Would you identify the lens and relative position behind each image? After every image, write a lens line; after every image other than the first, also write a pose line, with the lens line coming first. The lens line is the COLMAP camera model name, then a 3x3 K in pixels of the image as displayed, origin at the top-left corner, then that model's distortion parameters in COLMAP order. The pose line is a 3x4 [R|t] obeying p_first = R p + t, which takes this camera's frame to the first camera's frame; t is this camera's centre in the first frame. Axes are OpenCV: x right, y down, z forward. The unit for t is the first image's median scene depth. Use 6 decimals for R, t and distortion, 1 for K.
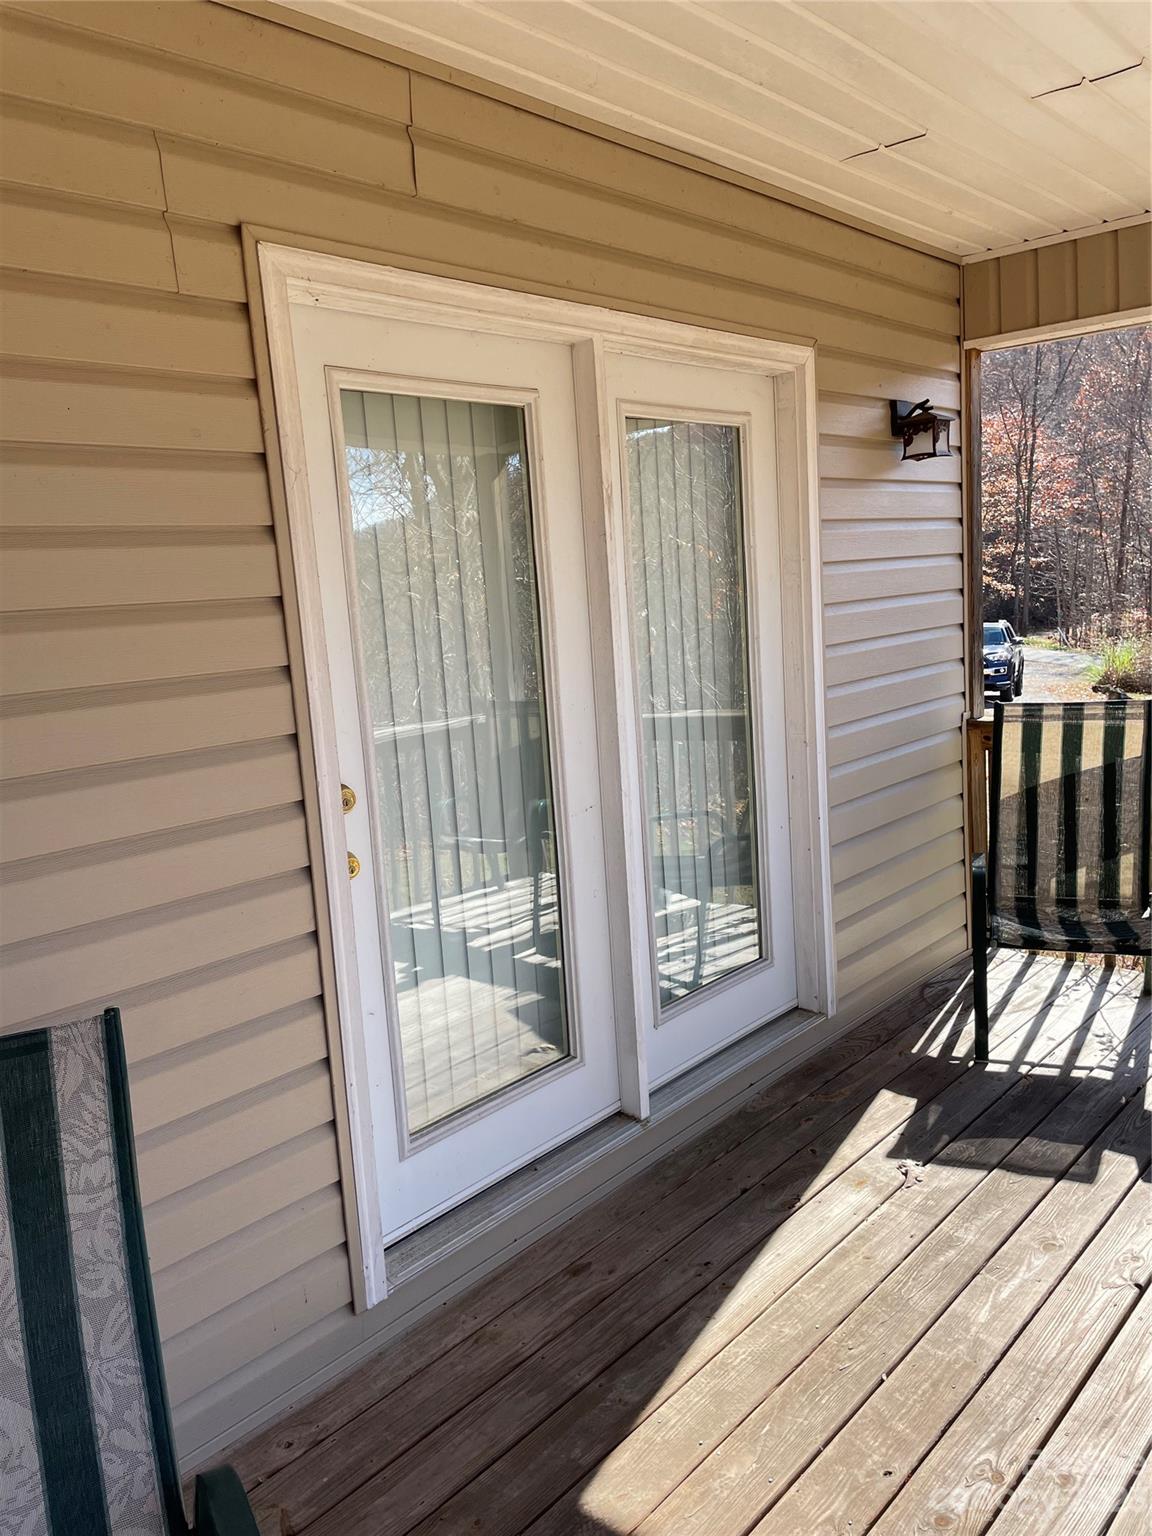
lens RADIAL K [[1153.0, 0, 576.0], [0, 1153.0, 768.0], [0, 0, 1]] dist [0.097280, -0.121344]
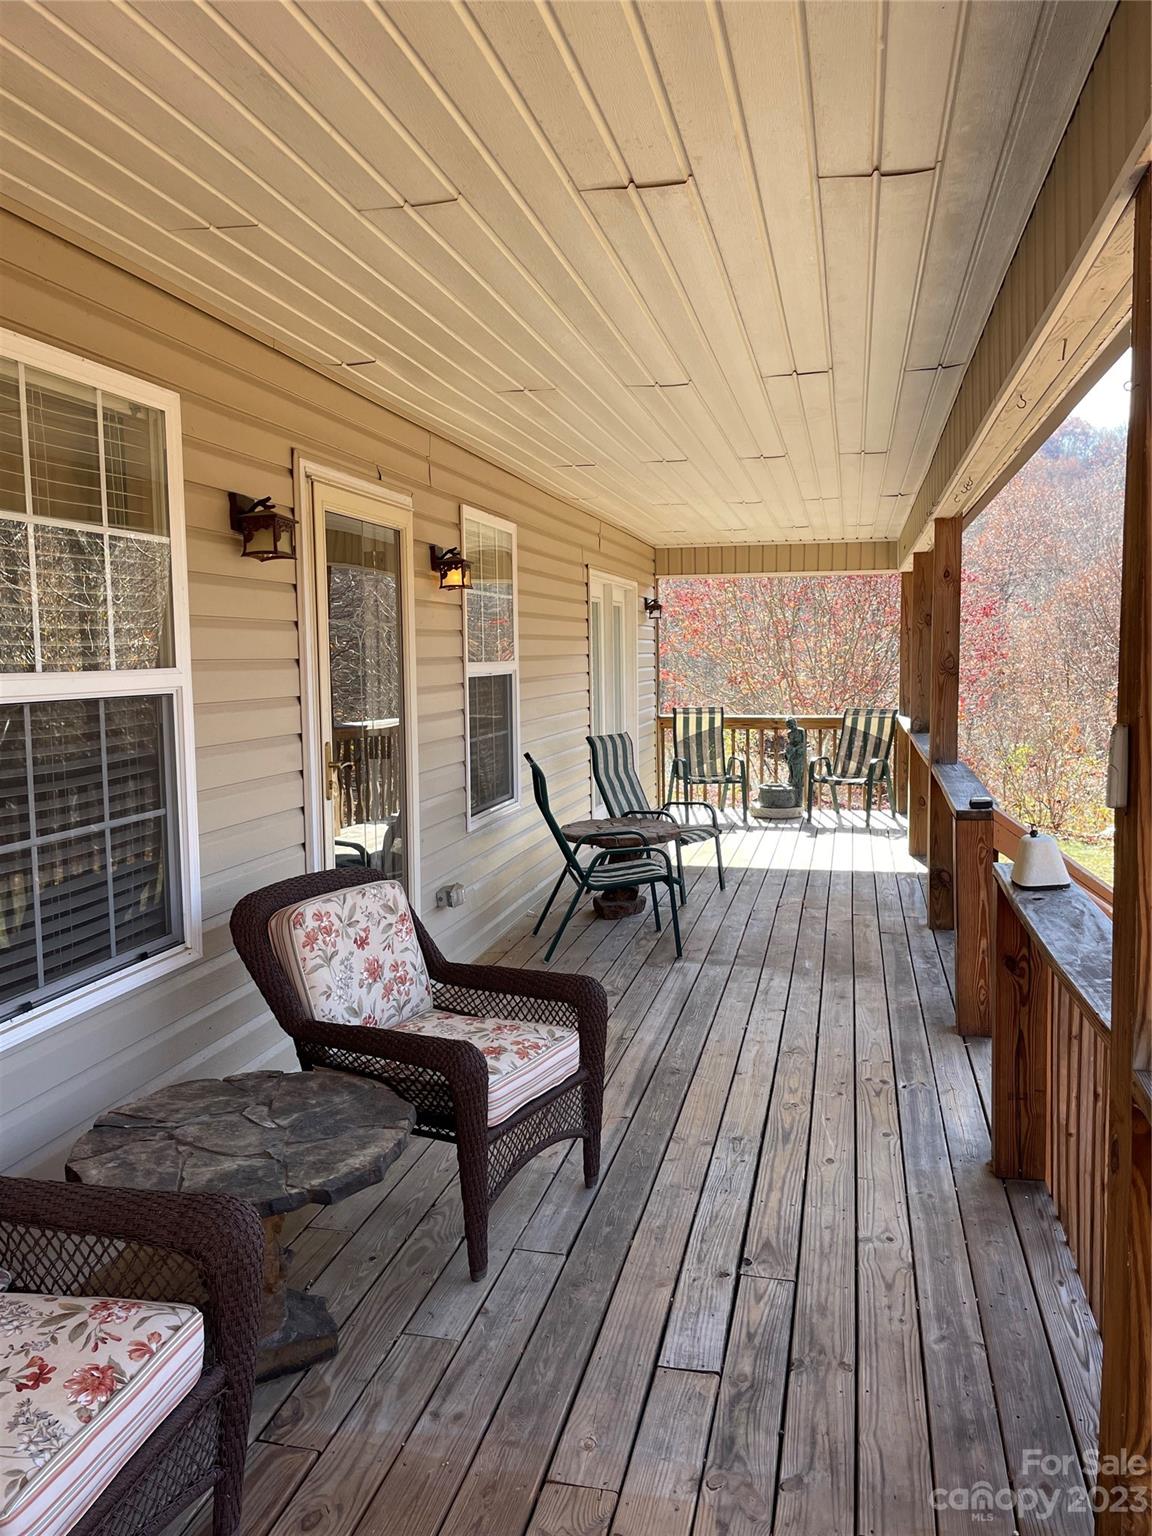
lens RADIAL K [[1153.0, 0, 576.0], [0, 1153.0, 768.0], [0, 0, 1]] dist [0.097280, -0.121344]
pose [[0.874548, -0.002049, 0.484935, -1.181374], [0.043137, 0.996356, -0.073584, 0.280454], [-0.483017, 0.085271, 0.871449, -1.264581]]
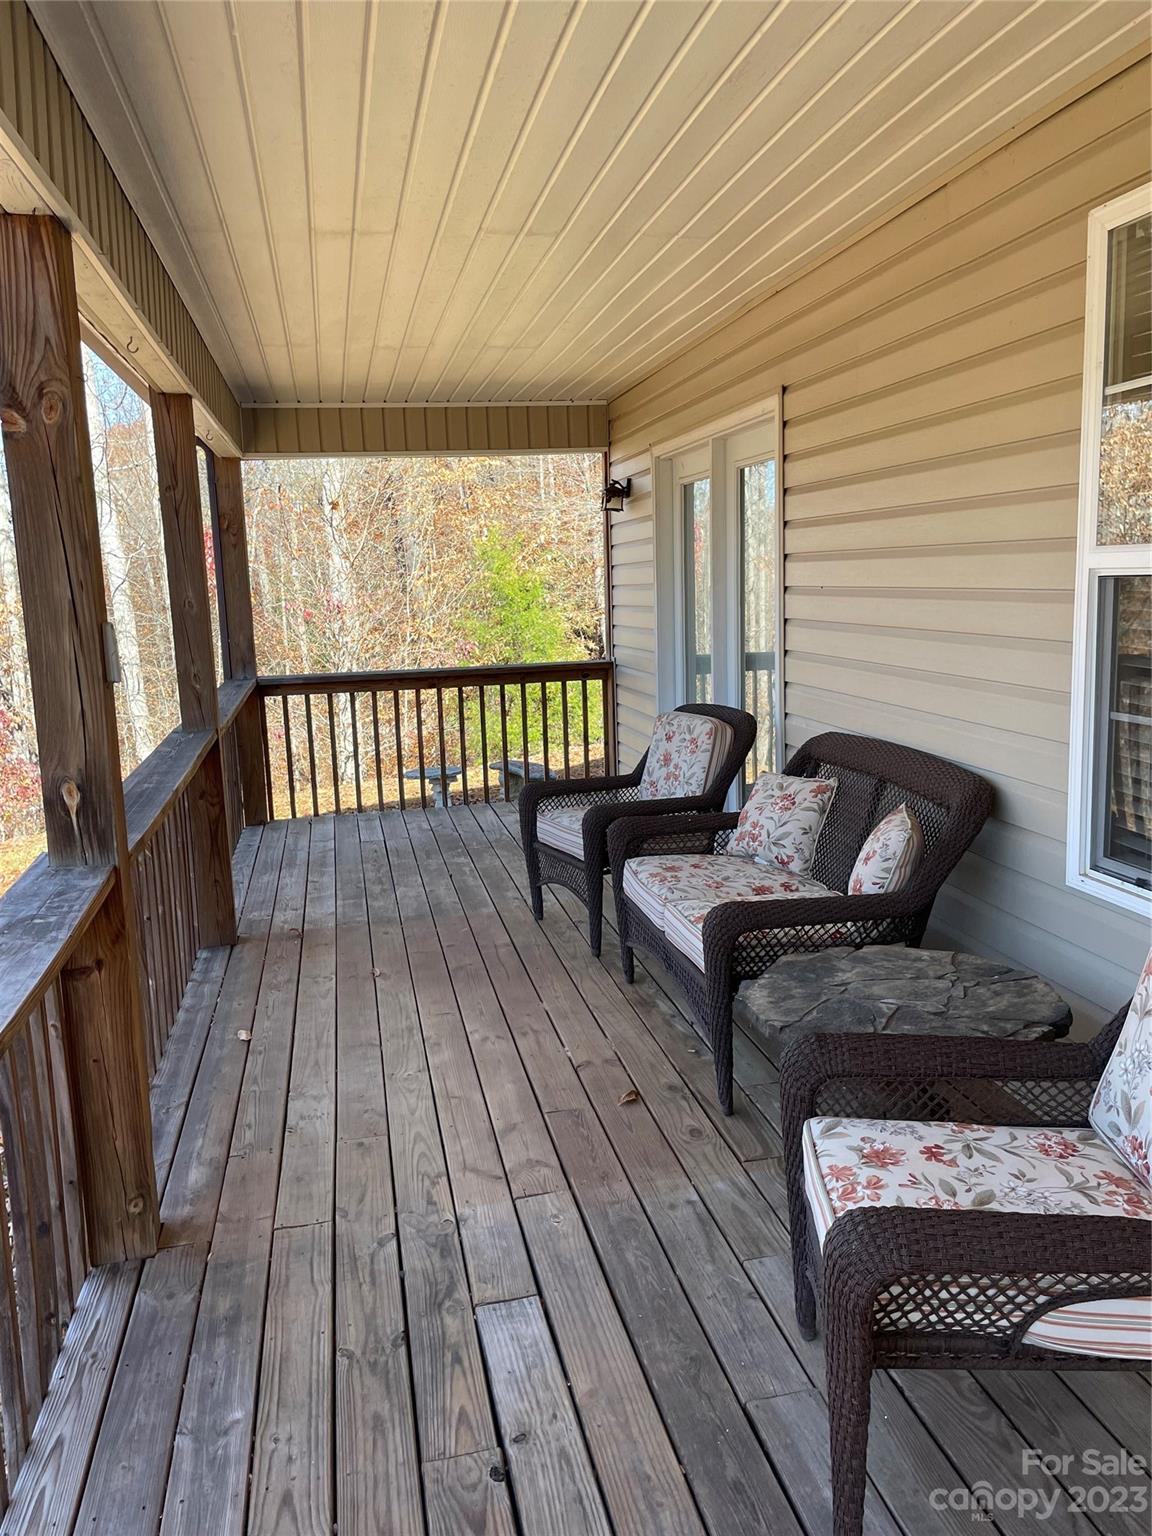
lens RADIAL K [[1153.0, 0, 576.0], [0, 1153.0, 768.0], [0, 0, 1]] dist [0.097280, -0.121344]
pose [[-0.582223, 0.207881, -0.786004, 2.439334], [-0.069055, 0.950622, 0.302570, -0.535369], [0.810091, 0.230441, -0.539119, 2.756951]]
